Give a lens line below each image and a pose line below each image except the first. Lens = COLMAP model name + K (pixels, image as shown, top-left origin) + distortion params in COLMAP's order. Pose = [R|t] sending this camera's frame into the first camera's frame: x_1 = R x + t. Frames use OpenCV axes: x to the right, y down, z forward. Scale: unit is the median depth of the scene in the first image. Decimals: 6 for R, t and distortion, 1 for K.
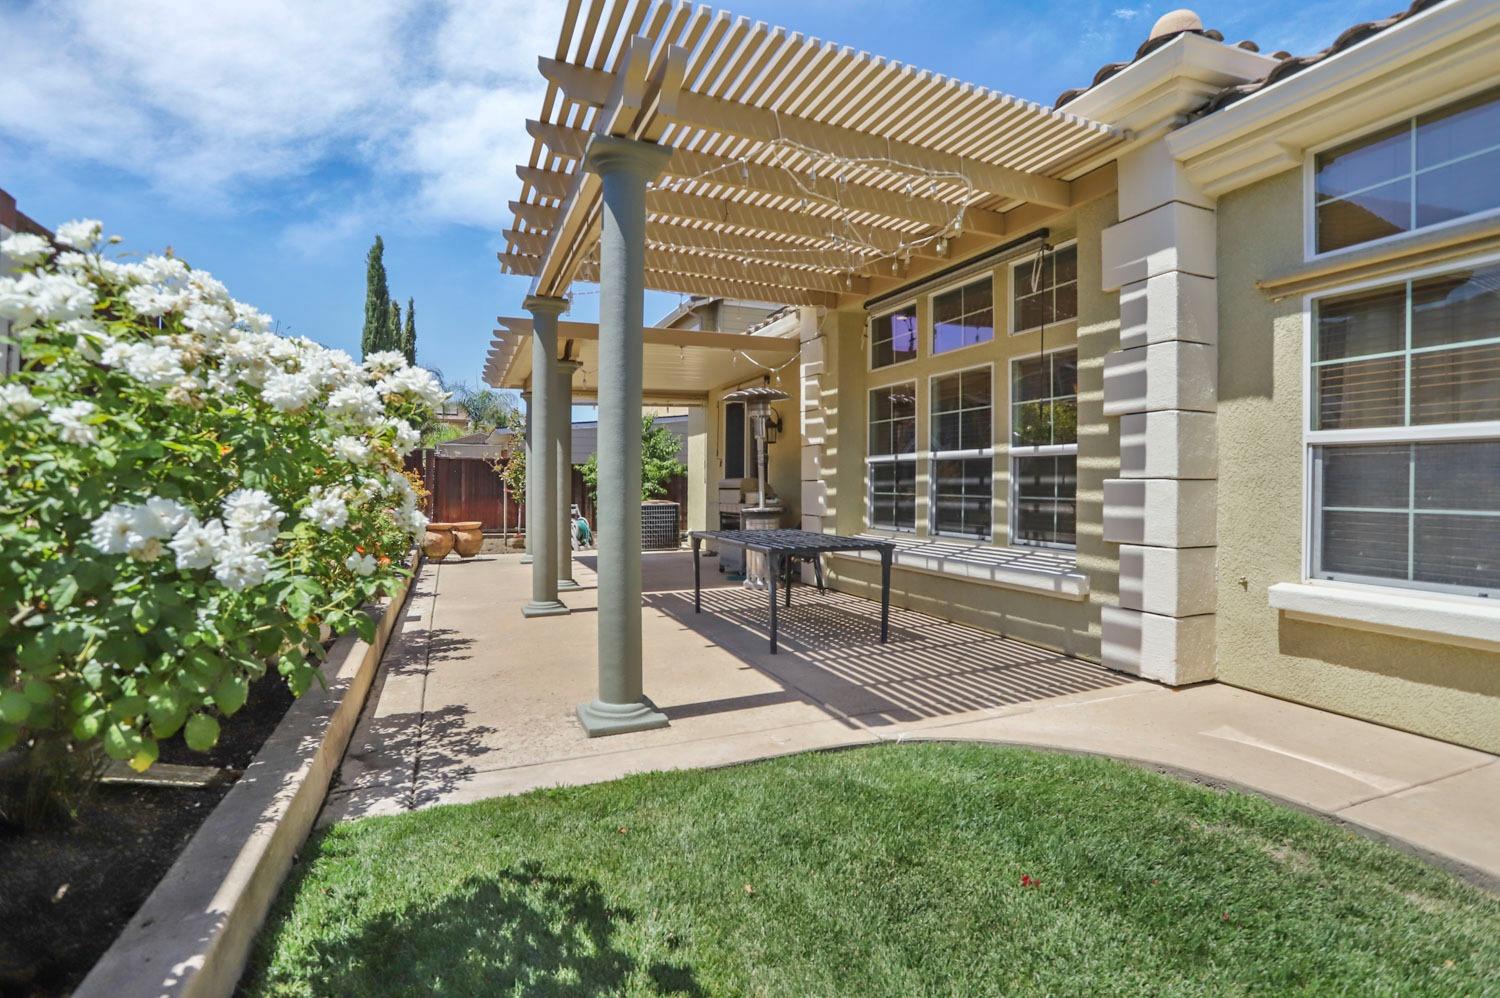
lens RADIAL K [[720.2, 0, 749.5], [0, 720.2, 488.5], [0, 0, 1]] dist [-0.005916, -0.000223]
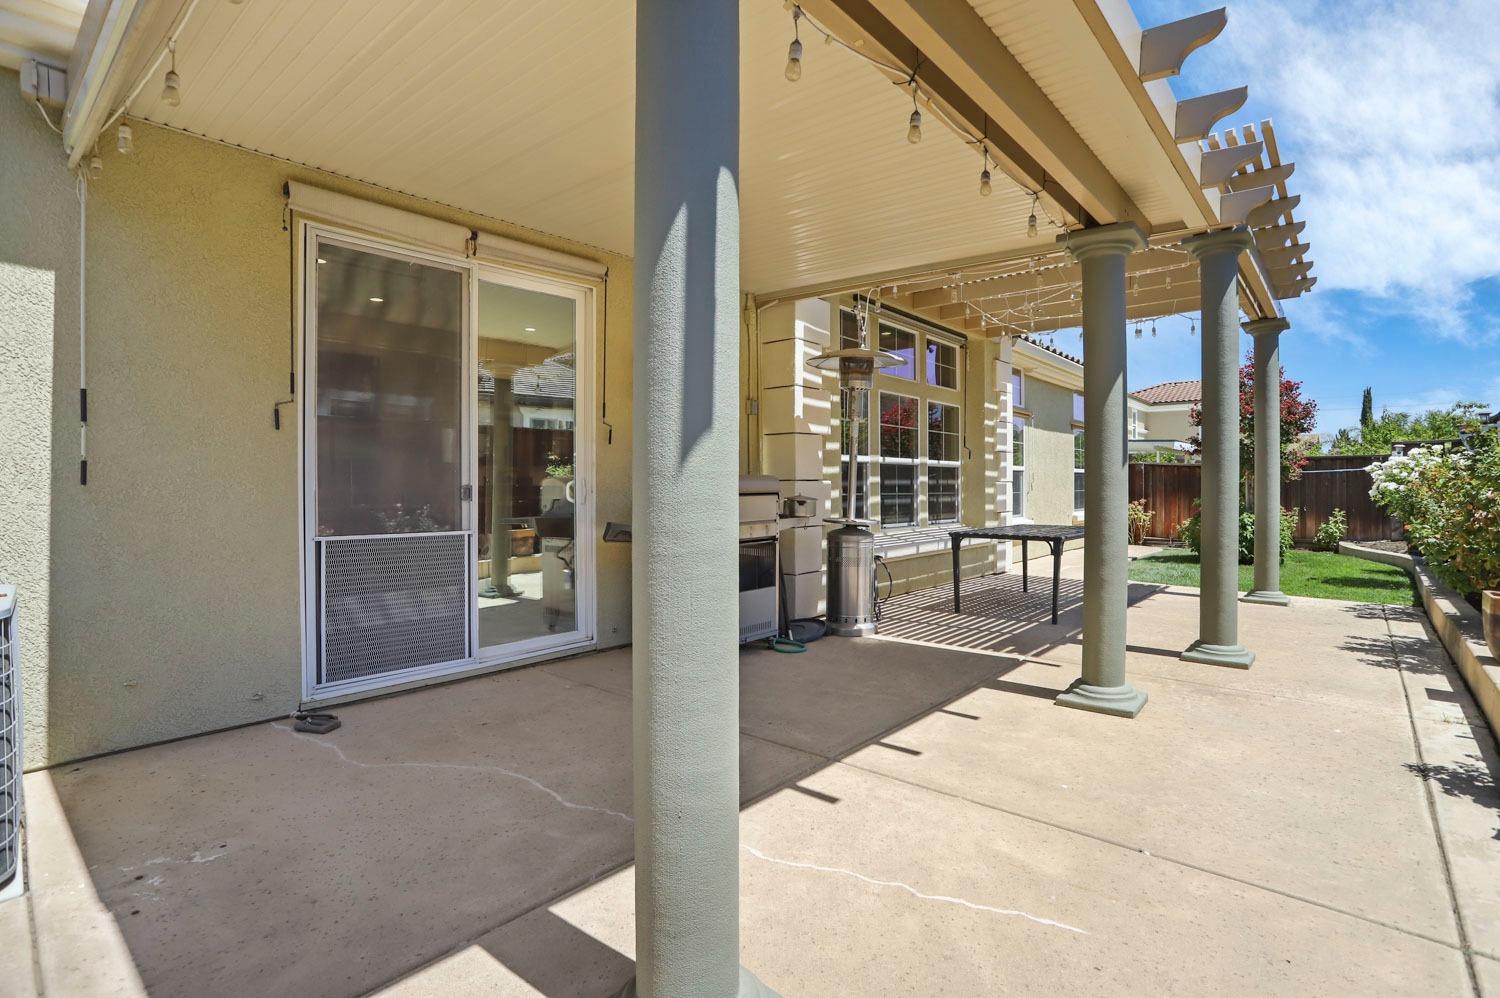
lens RADIAL K [[720.2, 0, 751.5], [0, 720.2, 496.0], [0, 0, 1]] dist [-0.005916, -0.000223]
pose [[-0.441328, -0.003562, 0.897339, -0.728423], [0.016382, 0.999793, 0.012025, -0.005544], [-0.897196, 0.020008, -0.441178, 1.780211]]
